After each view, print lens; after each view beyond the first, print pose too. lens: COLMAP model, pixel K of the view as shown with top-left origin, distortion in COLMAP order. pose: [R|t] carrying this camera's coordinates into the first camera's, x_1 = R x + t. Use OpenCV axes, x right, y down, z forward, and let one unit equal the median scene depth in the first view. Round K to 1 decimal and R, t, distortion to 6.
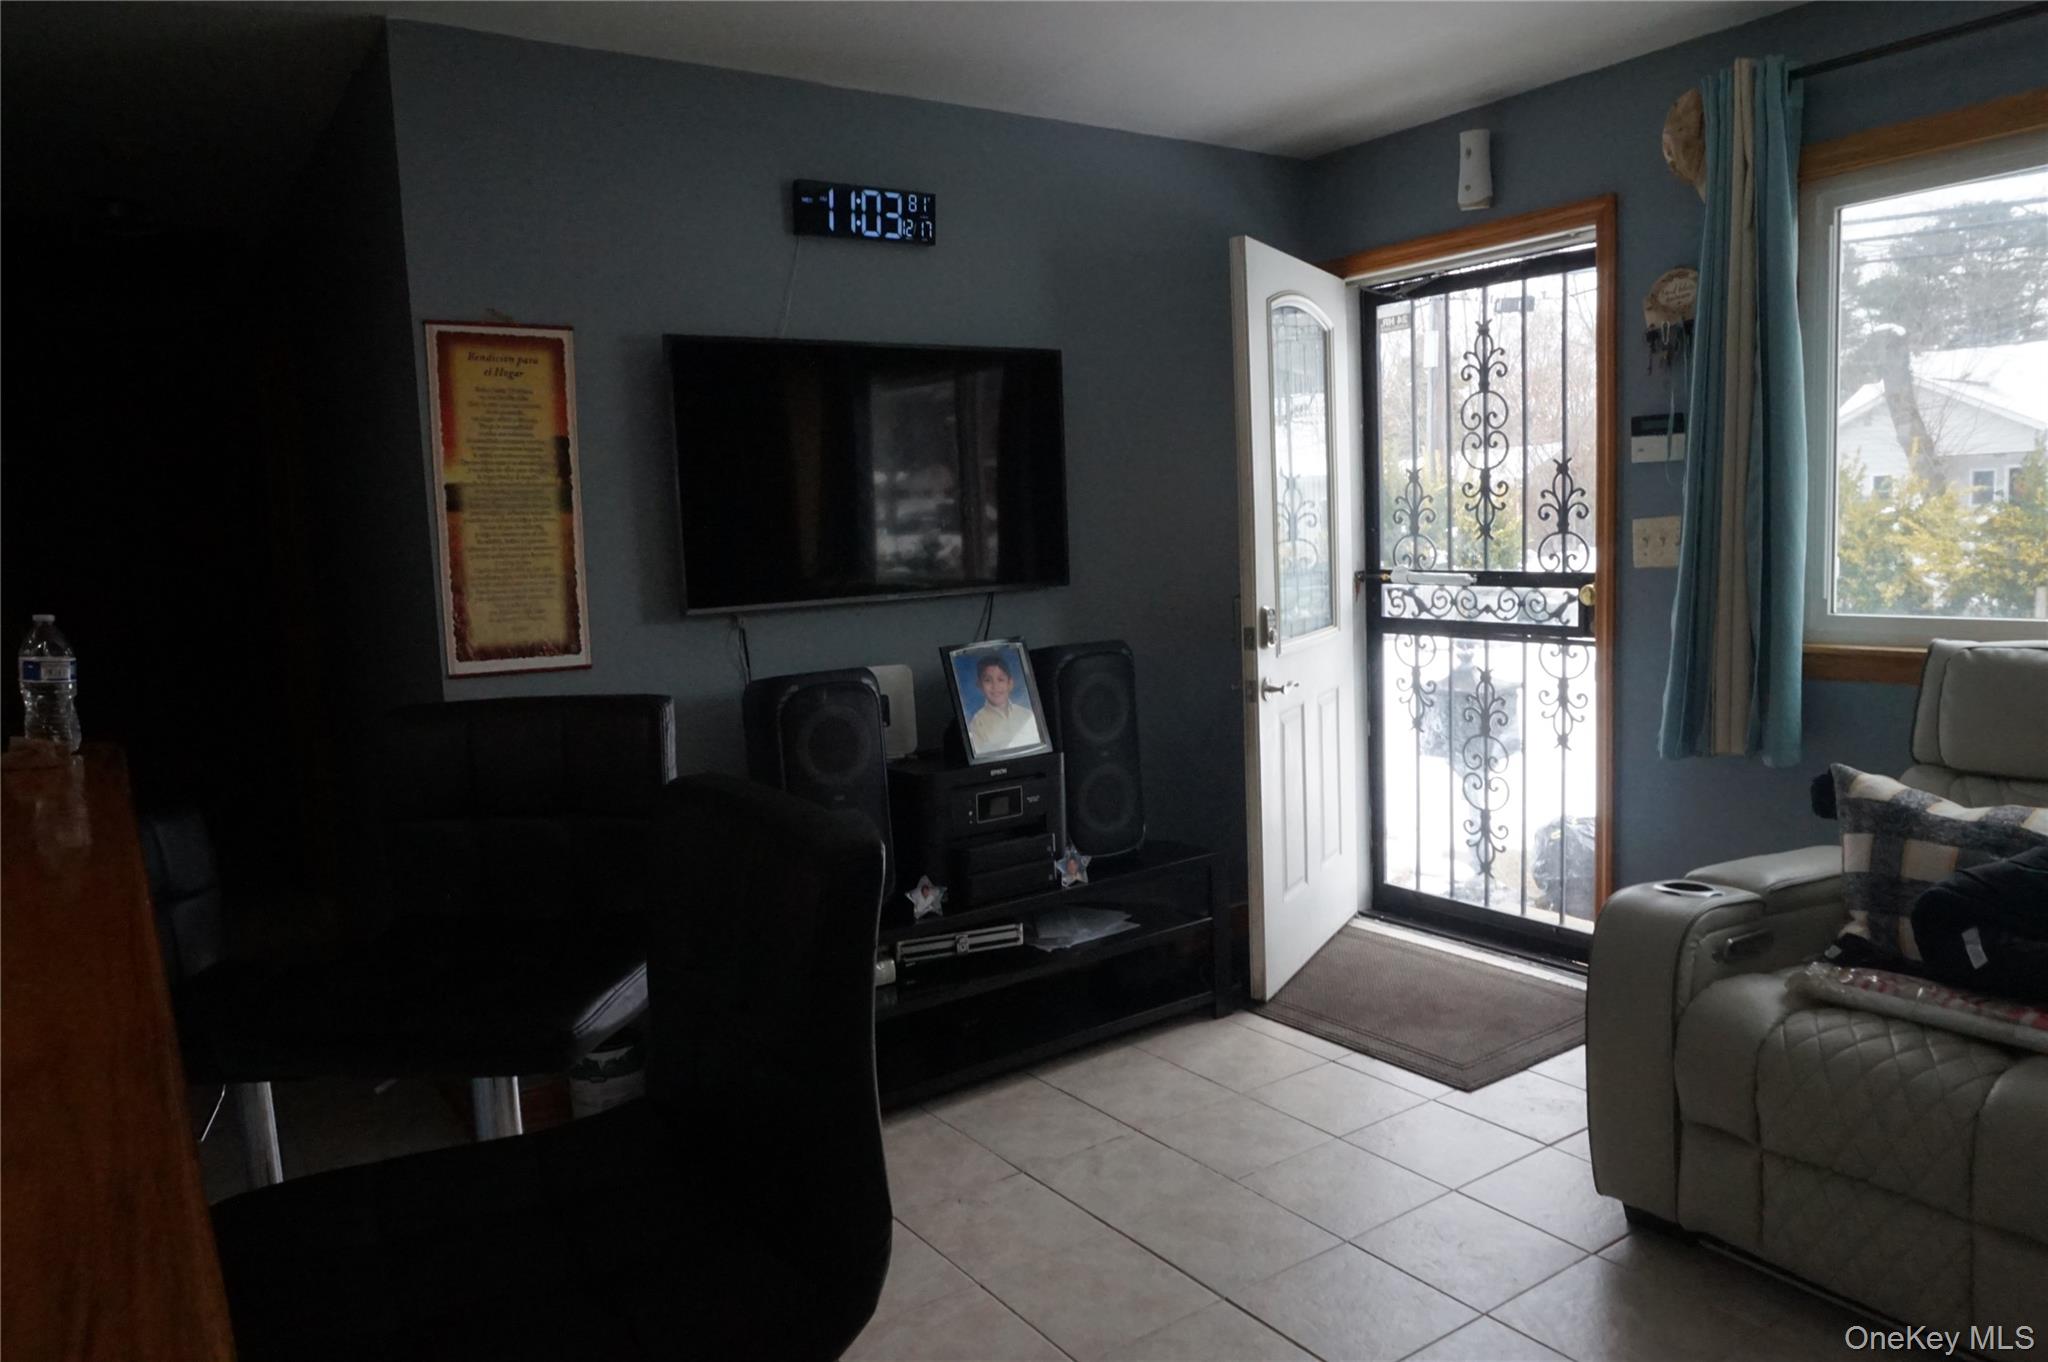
lens RADIAL K [[1413.7, 0, 1022.9], [0, 1413.7, 680.4], [0, 0, 1]] dist [-0.008149, -0.000959]
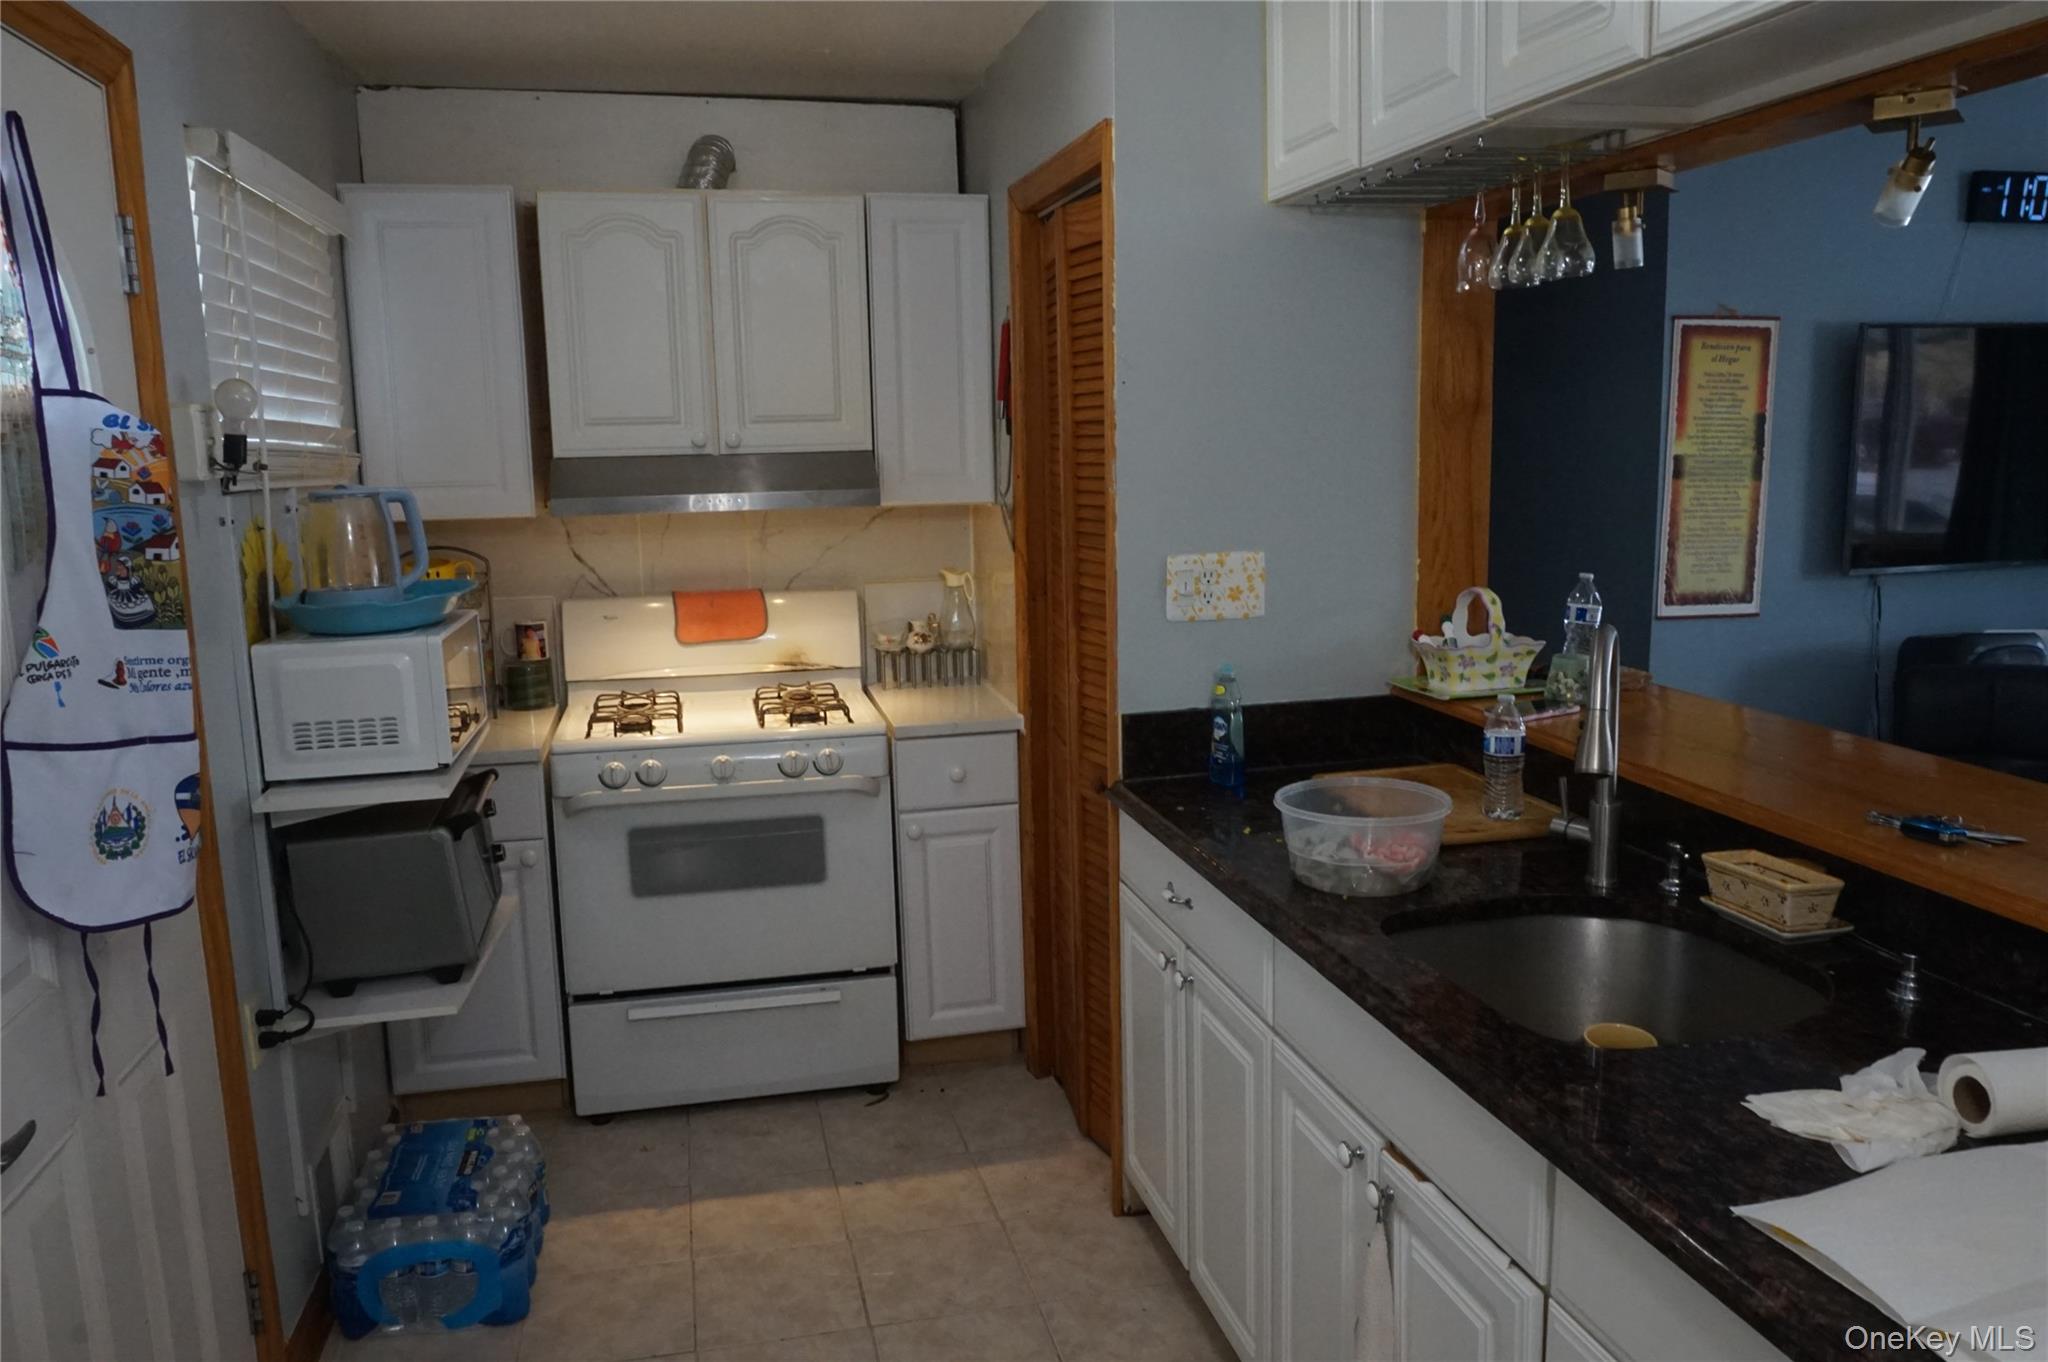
lens RADIAL K [[1472.1, 0, 1028.6], [0, 1472.1, 676.3], [0, 0, 1]] dist [-0.010418, 0.001959]
pose [[0.936719, 0.084156, -0.339816, -0.464345], [-0.061497, 0.995138, 0.076928, -0.015698], [0.344638, -0.051163, 0.937340, -0.336890]]
